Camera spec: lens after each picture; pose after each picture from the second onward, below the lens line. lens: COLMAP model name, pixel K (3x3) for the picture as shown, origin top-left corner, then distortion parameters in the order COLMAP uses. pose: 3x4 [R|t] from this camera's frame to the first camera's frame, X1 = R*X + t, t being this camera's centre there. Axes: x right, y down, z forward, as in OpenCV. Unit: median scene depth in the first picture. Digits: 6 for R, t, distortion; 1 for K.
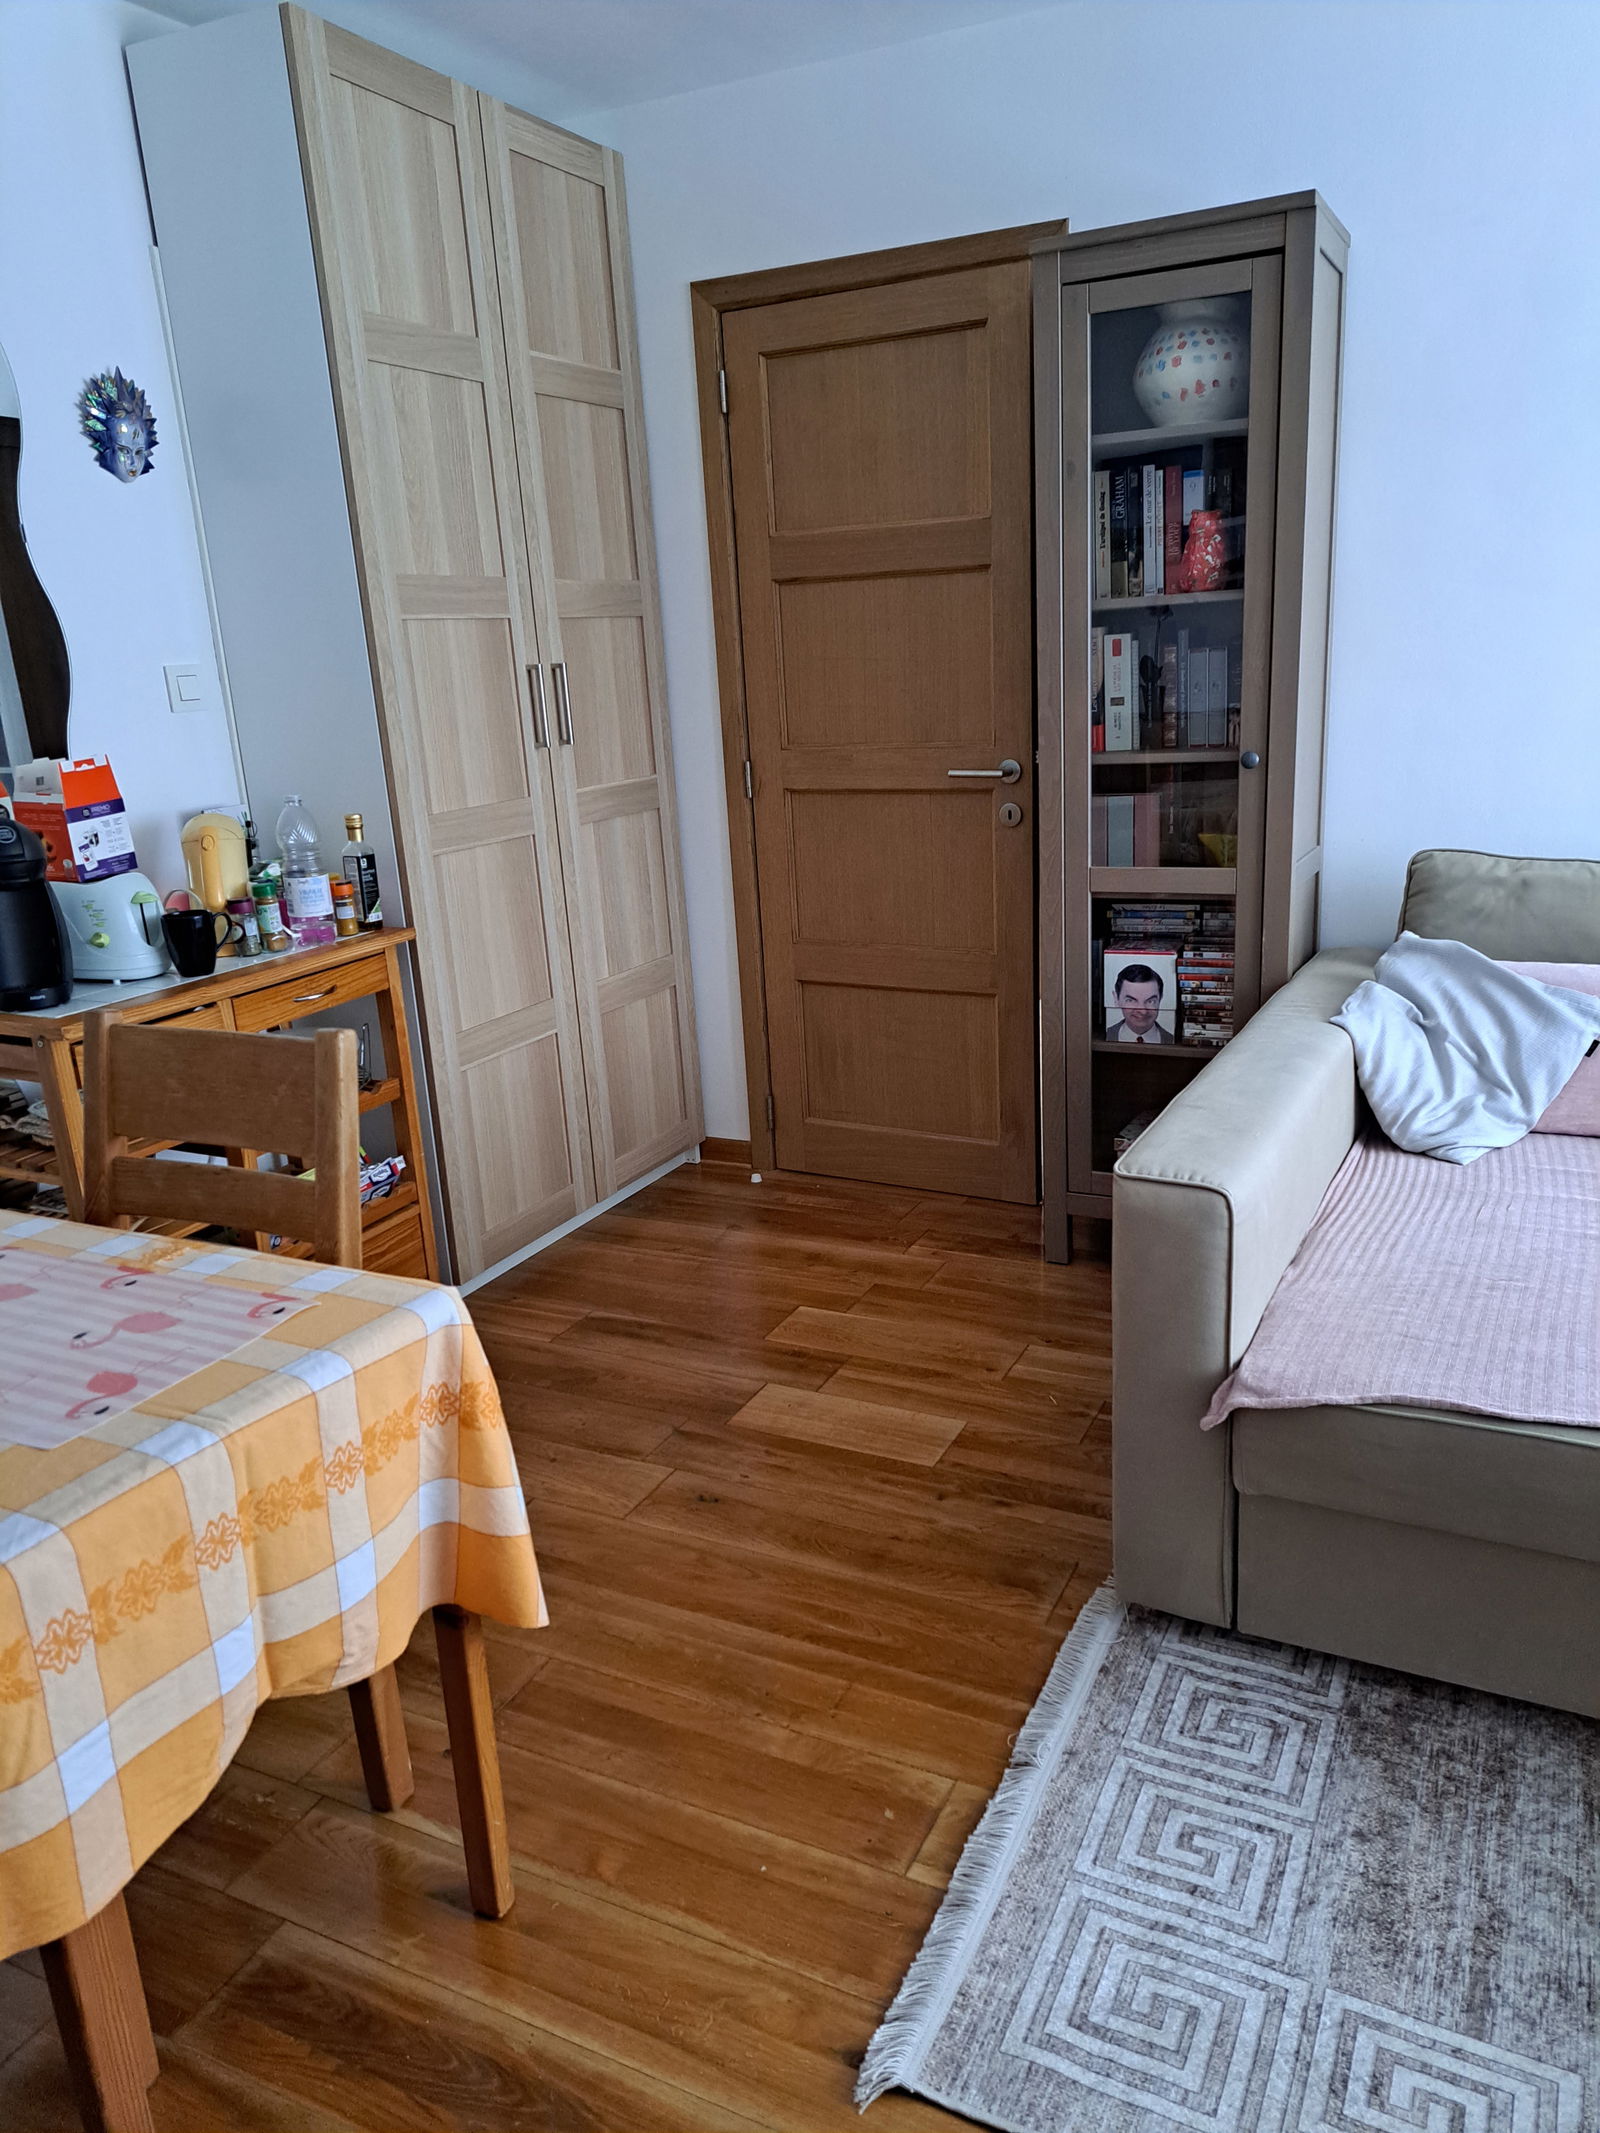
lens RADIAL K [[1521.7, 0, 831.6], [0, 1521.7, 1082.5], [0, 0, 1]] dist [0.093896, -0.104456]
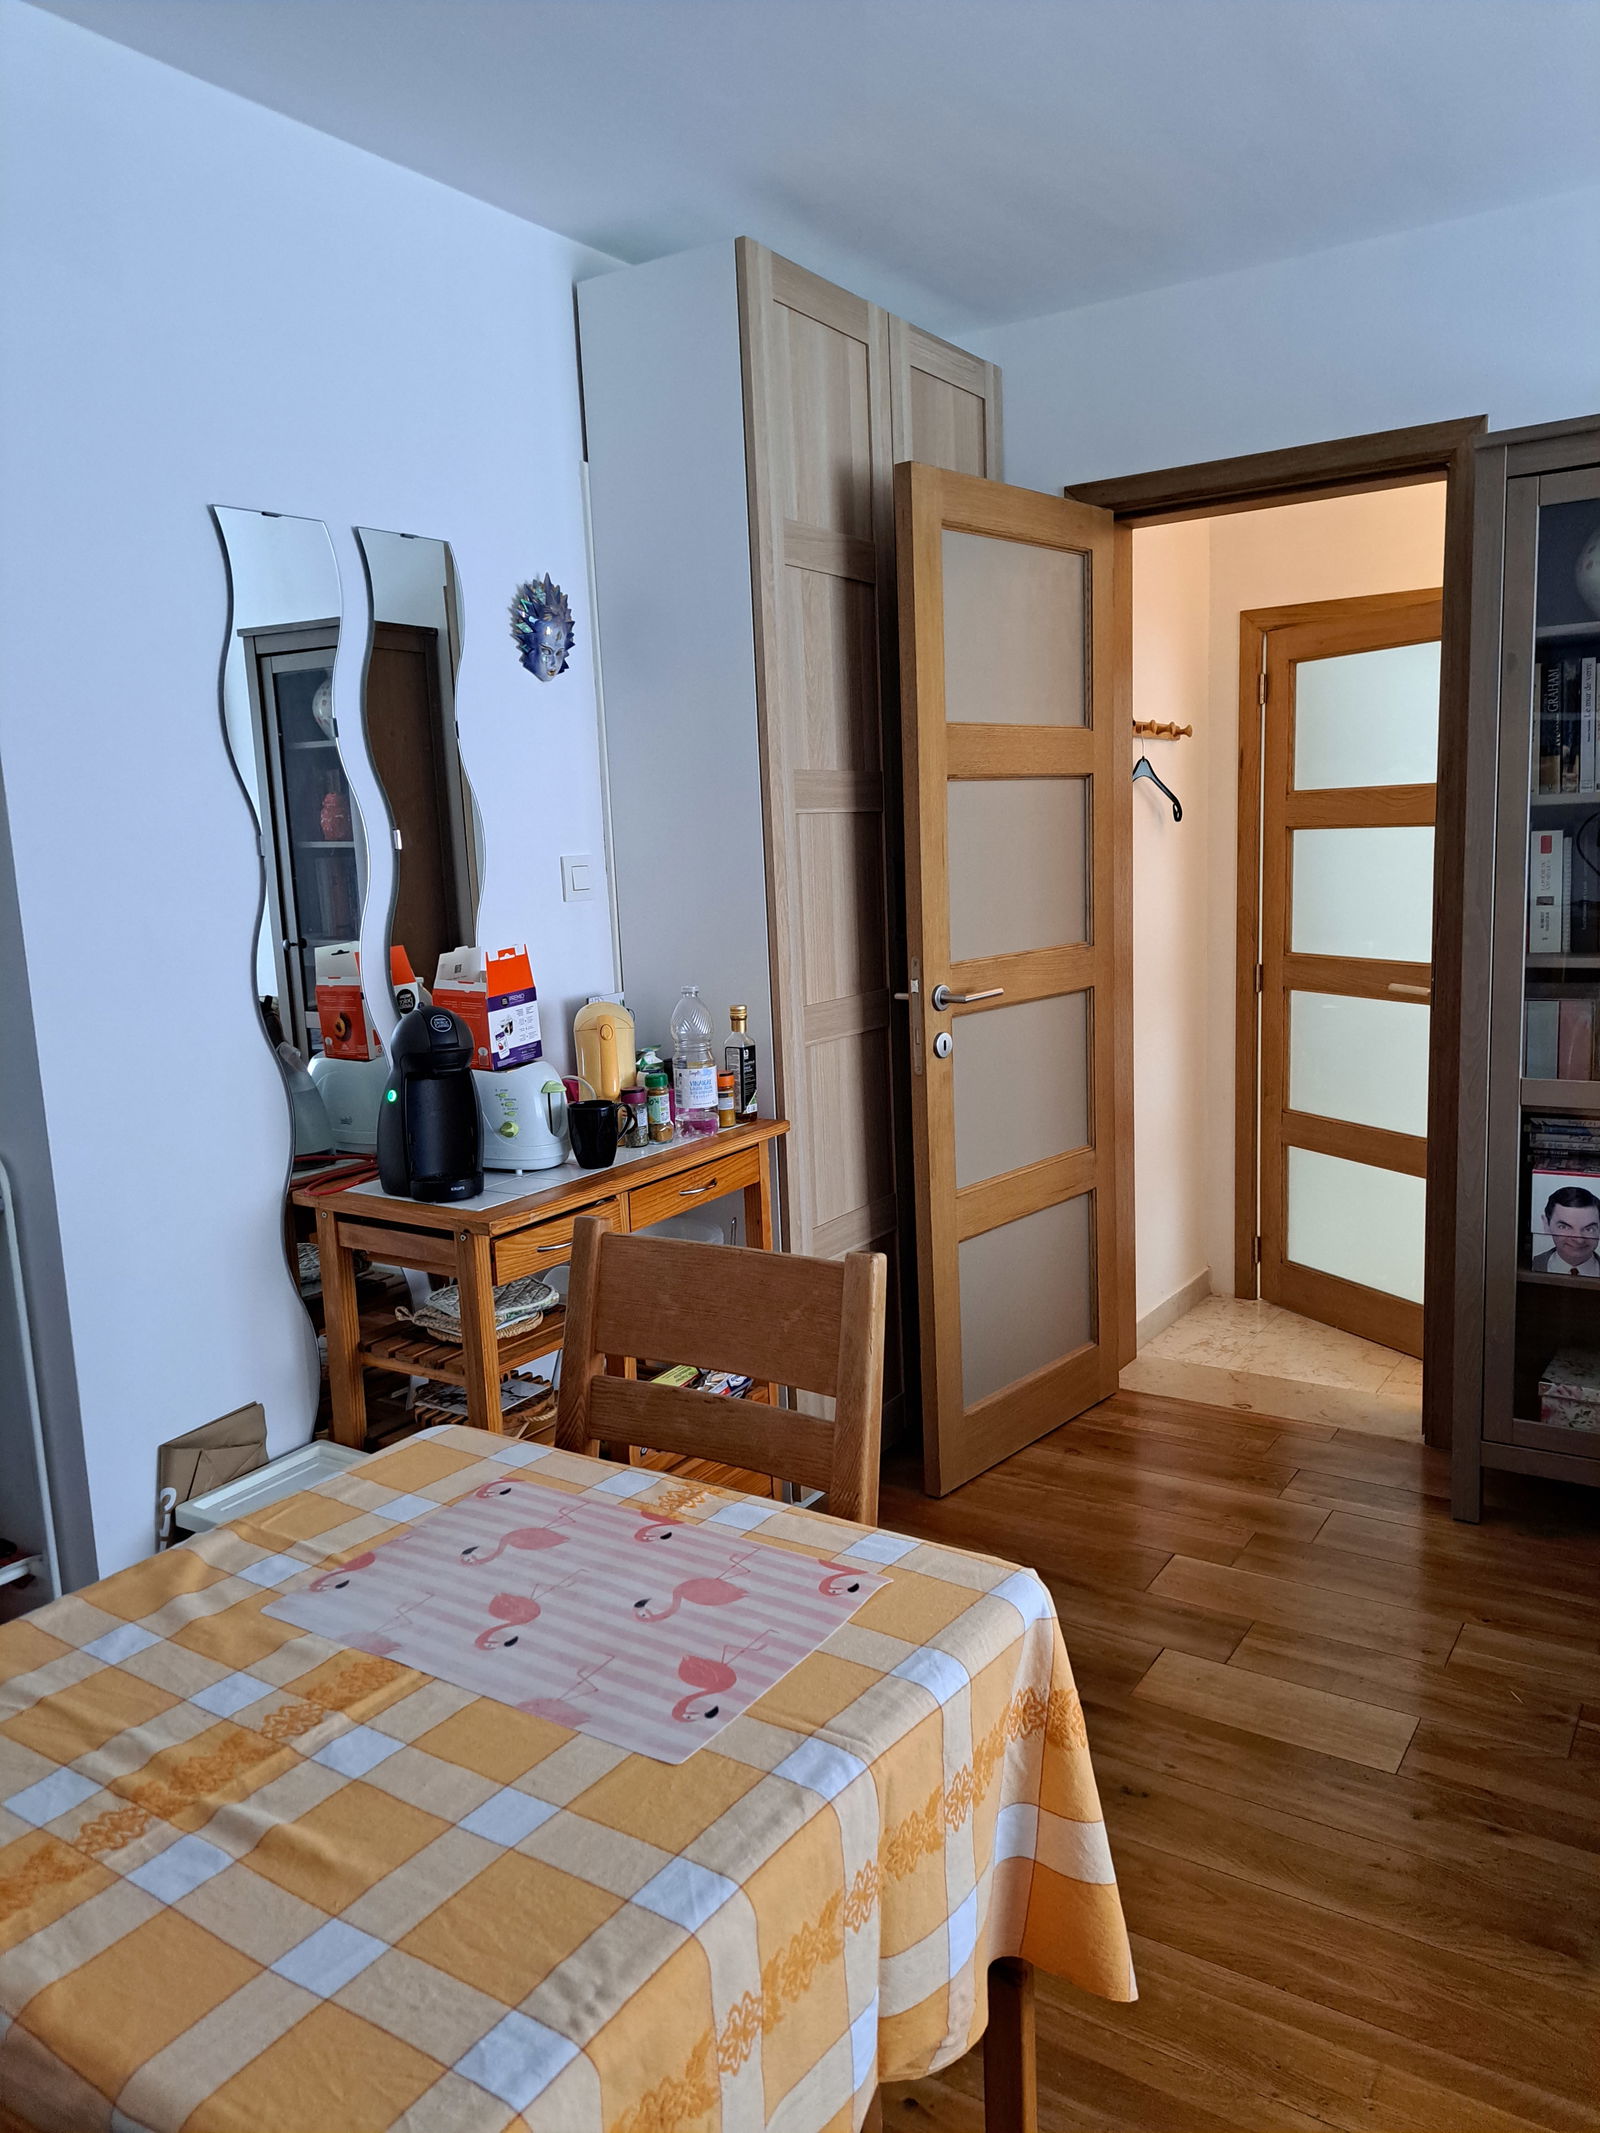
lens RADIAL K [[1531.6, 0, 810.0], [0, 1531.6, 1067.5], [0, 0, 1]] dist [0.048583, -0.042279]
pose [[0.992450, 0.029395, -0.119073, -0.169467], [-0.043822, 0.991756, -0.120416, -0.022422], [0.114552, 0.124725, 0.985556, 0.059623]]
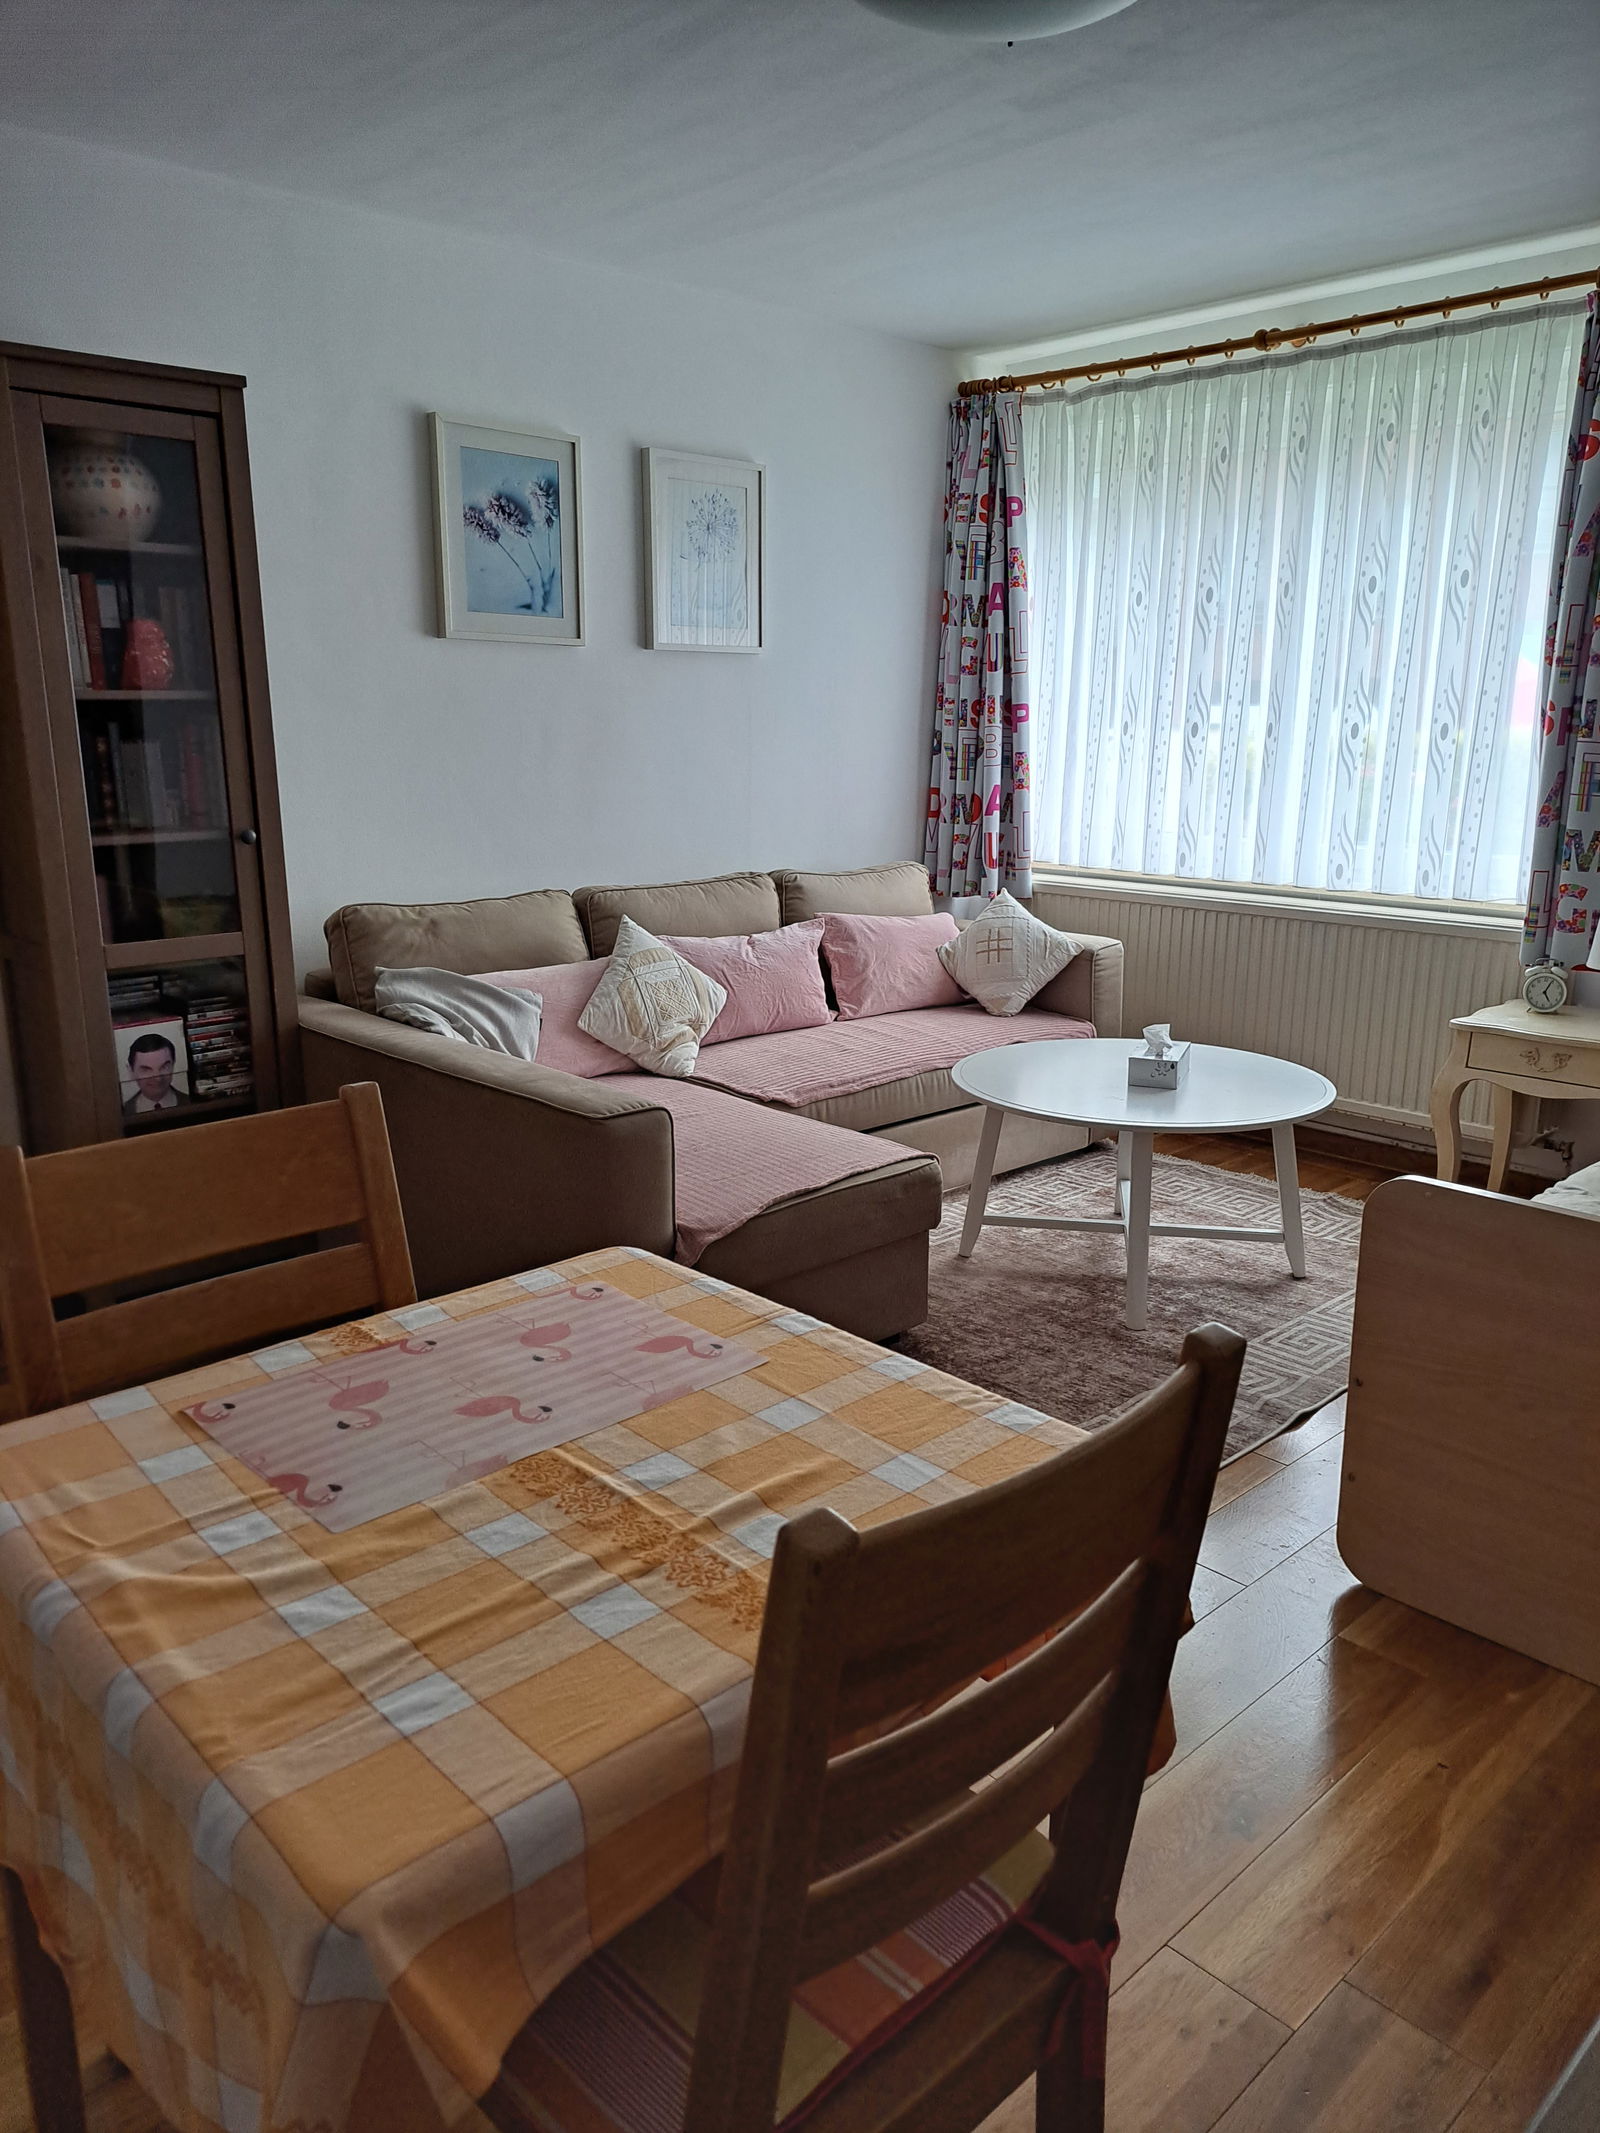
lens RADIAL K [[1521.7, 0, 831.6], [0, 1521.7, 1082.5], [0, 0, 1]] dist [0.093896, -0.104456]
pose [[0.337974, -0.175210, 0.924703, -0.769158], [0.246318, 0.964739, 0.092768, -0.035066], [-0.908351, 0.196418, 0.369214, 0.234705]]
